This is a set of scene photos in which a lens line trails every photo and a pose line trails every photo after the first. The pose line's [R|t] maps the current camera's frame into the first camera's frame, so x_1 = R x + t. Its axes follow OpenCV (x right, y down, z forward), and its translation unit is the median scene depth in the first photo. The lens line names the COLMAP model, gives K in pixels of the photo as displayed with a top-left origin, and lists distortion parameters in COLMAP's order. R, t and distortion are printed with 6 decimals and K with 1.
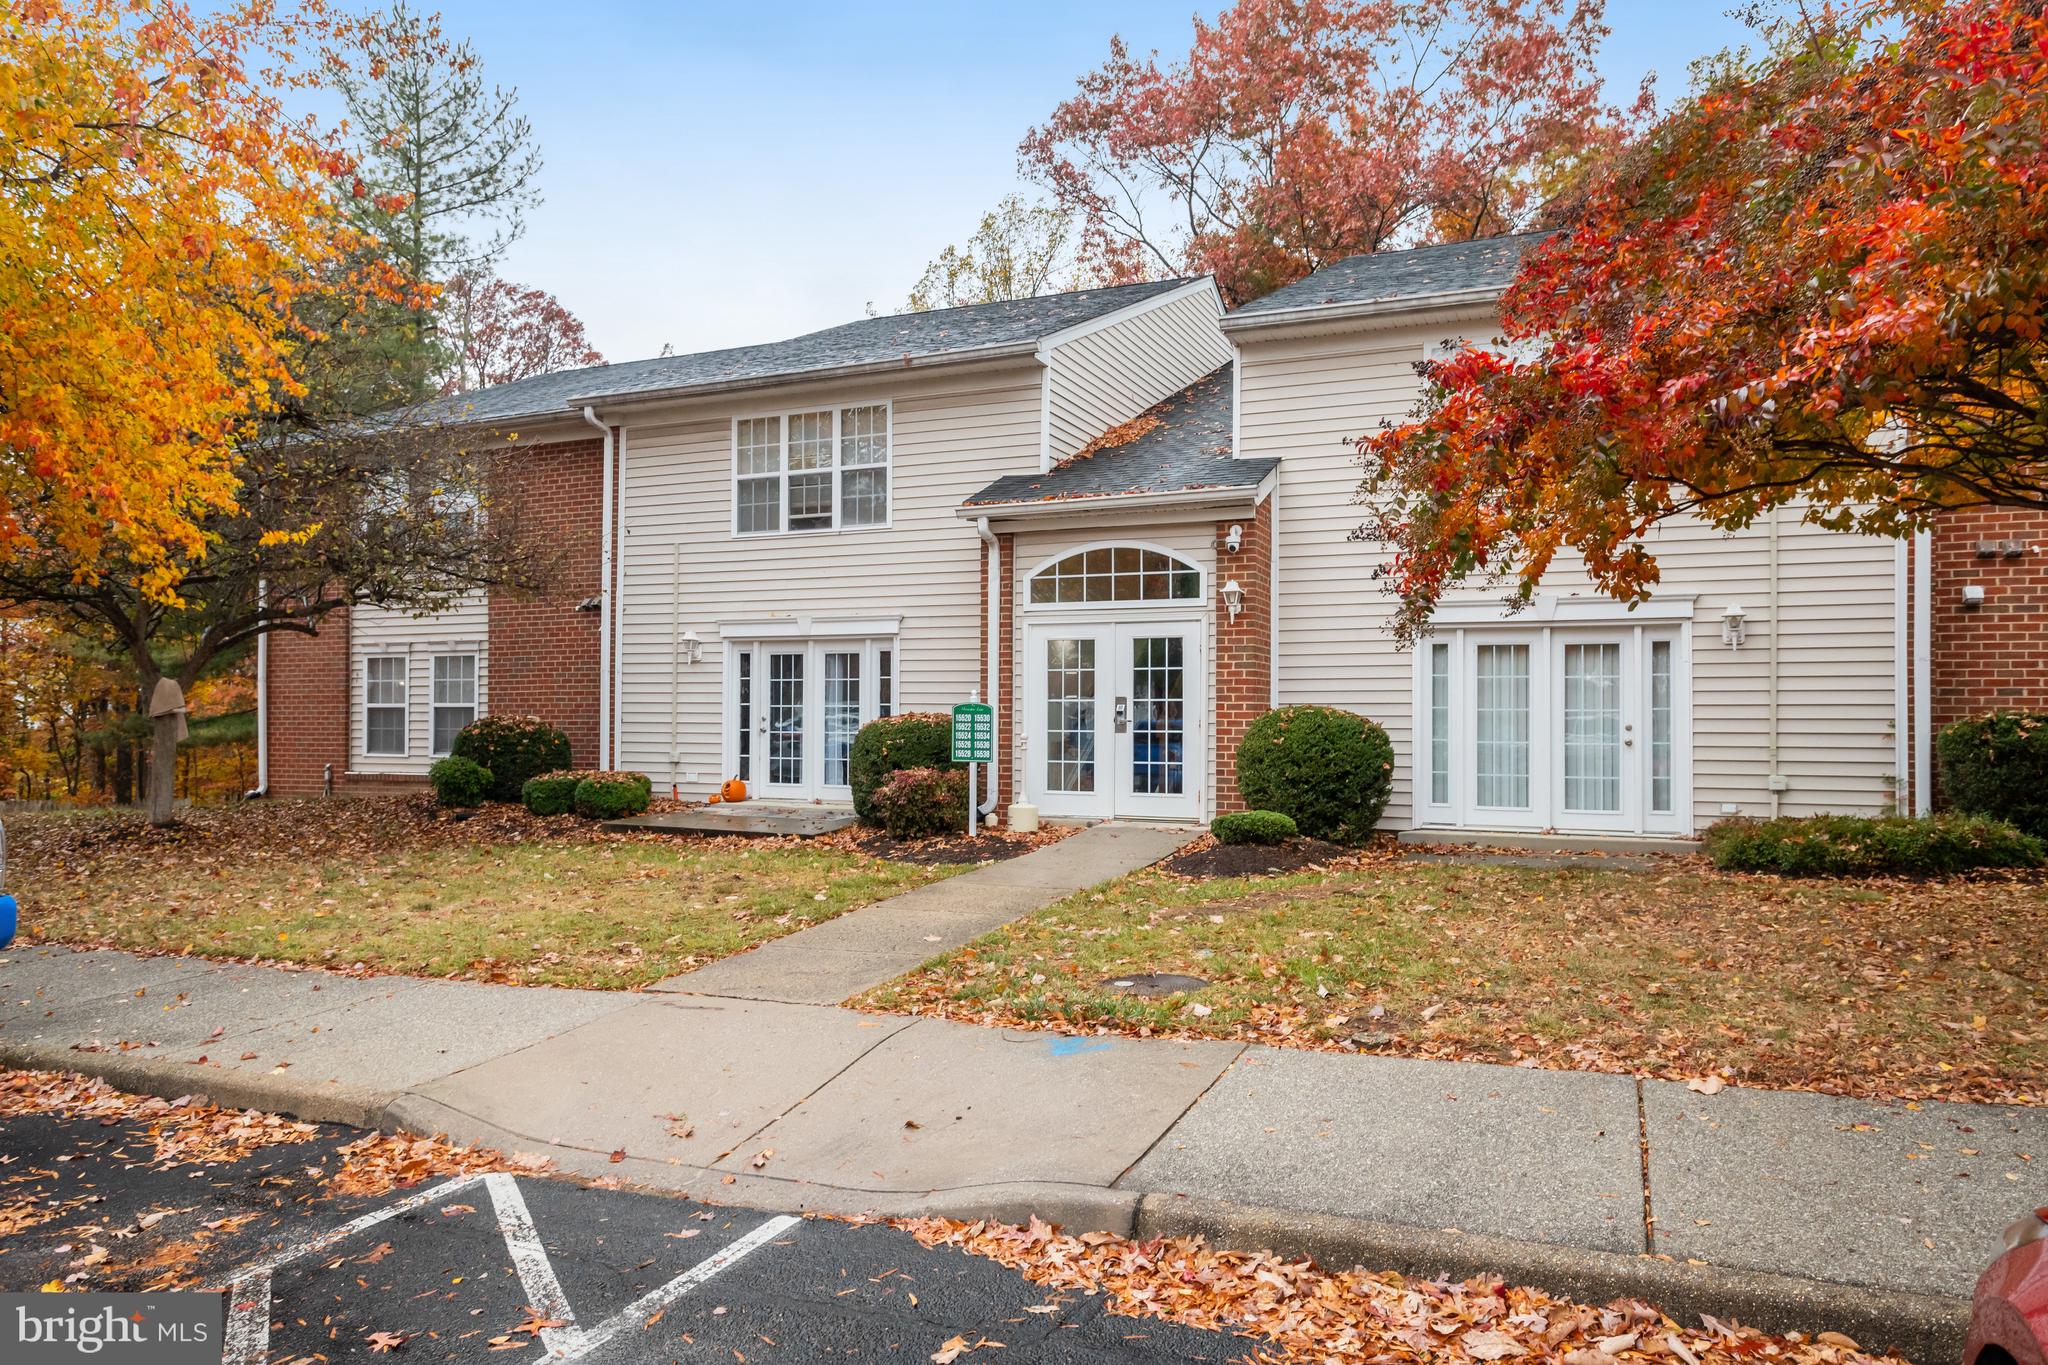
lens RADIAL K [[1309.0, 0, 1030.6], [0, 1309.0, 676.1], [0, 0, 1]] dist [0.000733, -0.000992]
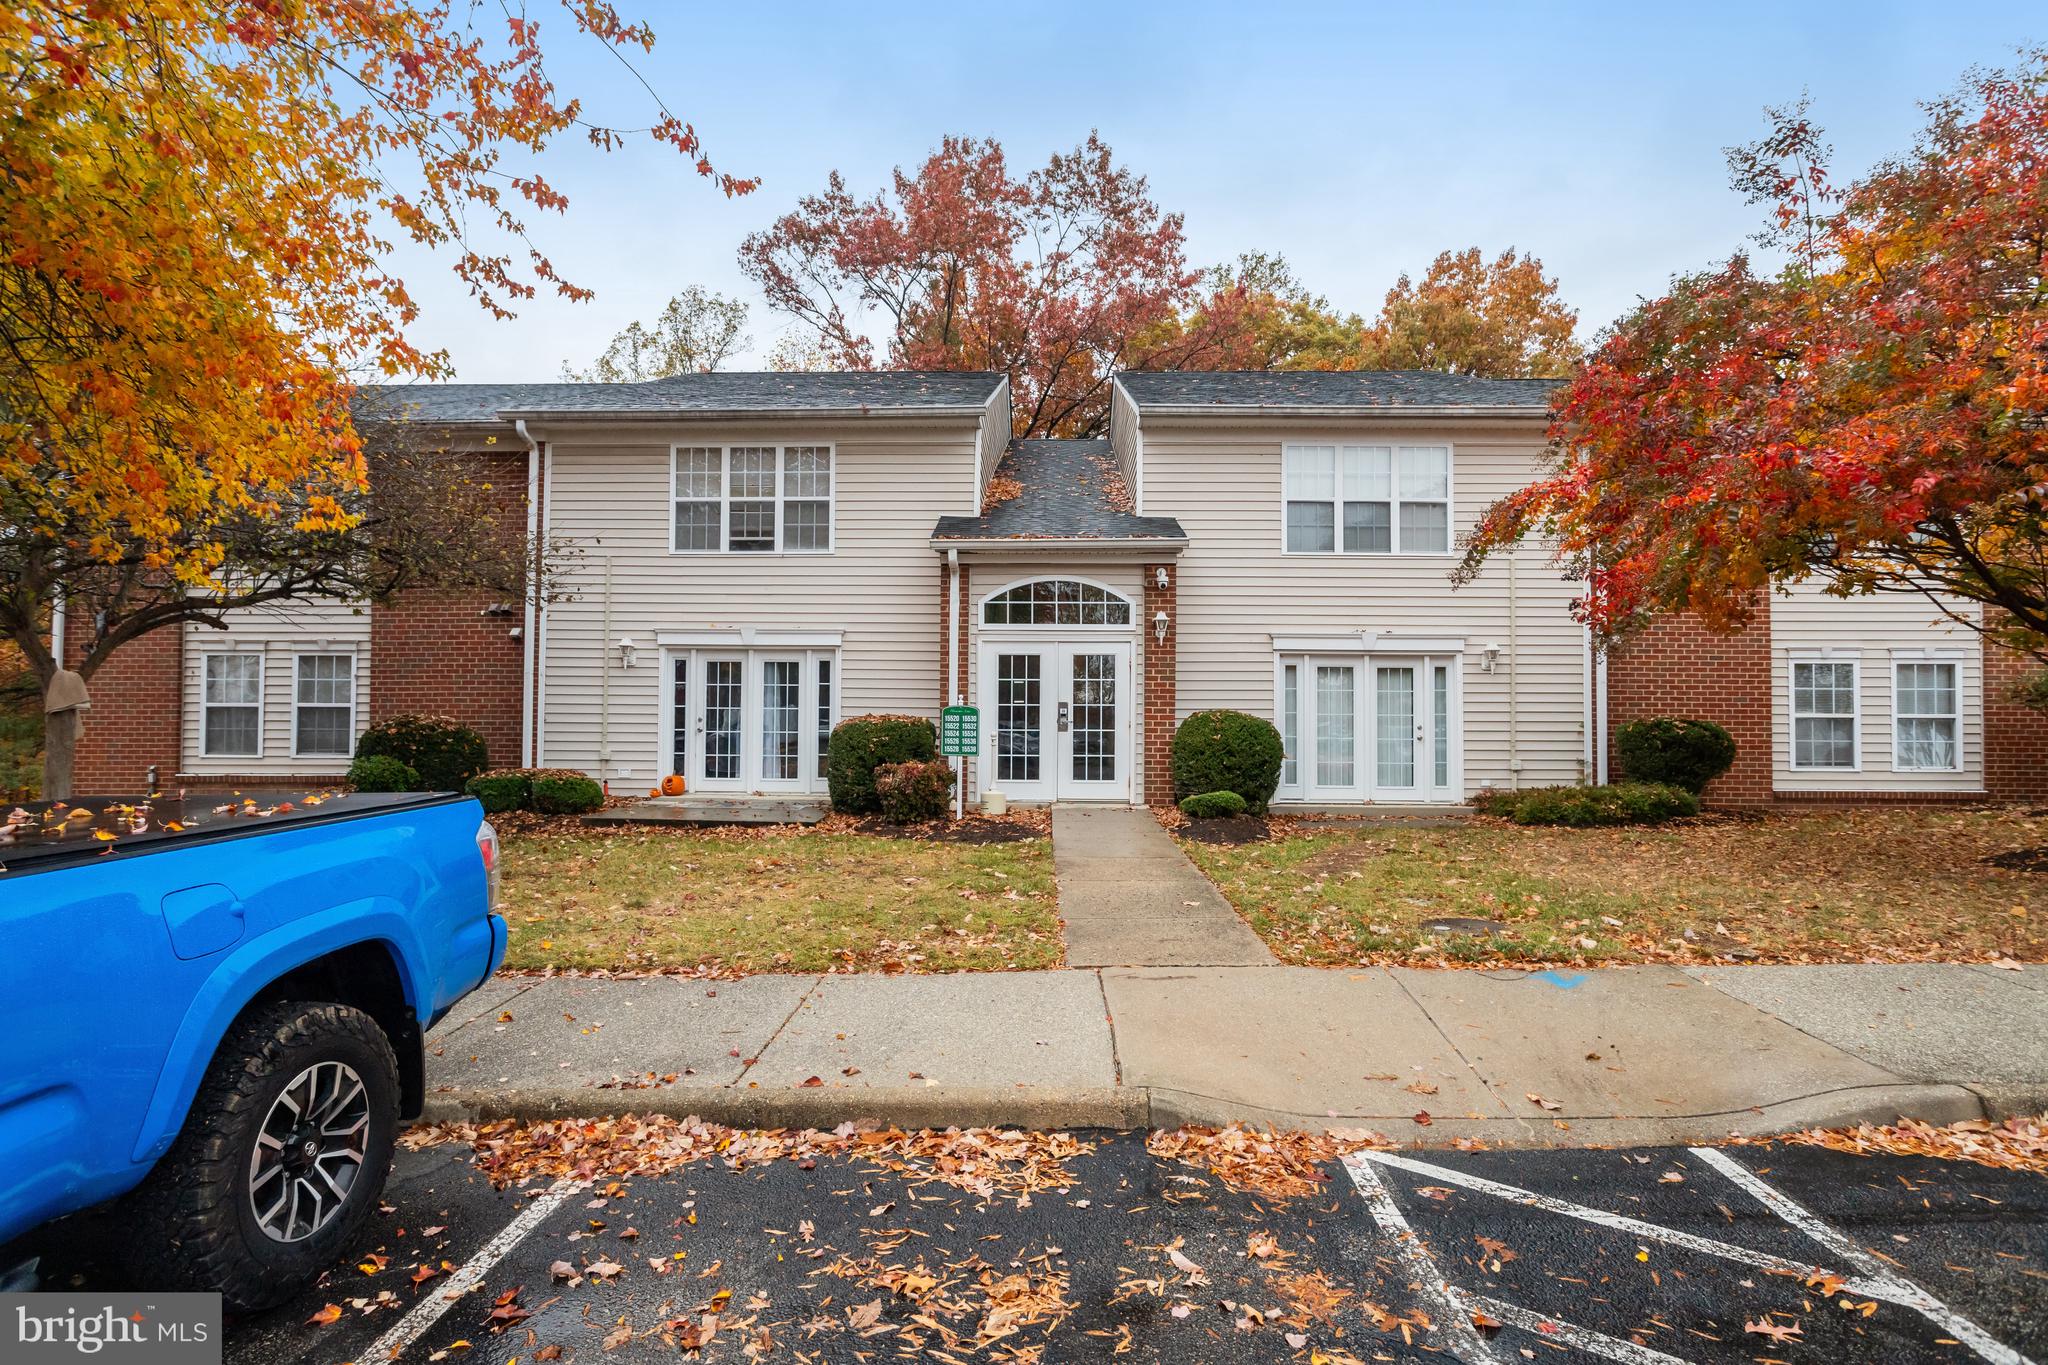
lens RADIAL K [[1019.2, 0, 1024.0], [0, 1019.2, 682.5], [0, 0, 1]] dist [-0.003713, 0.000170]
pose [[0.930536, 0.018005, 0.365758, -0.307382], [-0.014261, 0.999815, -0.012935, 0.009971], [-0.365923, 0.006820, 0.930620, 0.117260]]
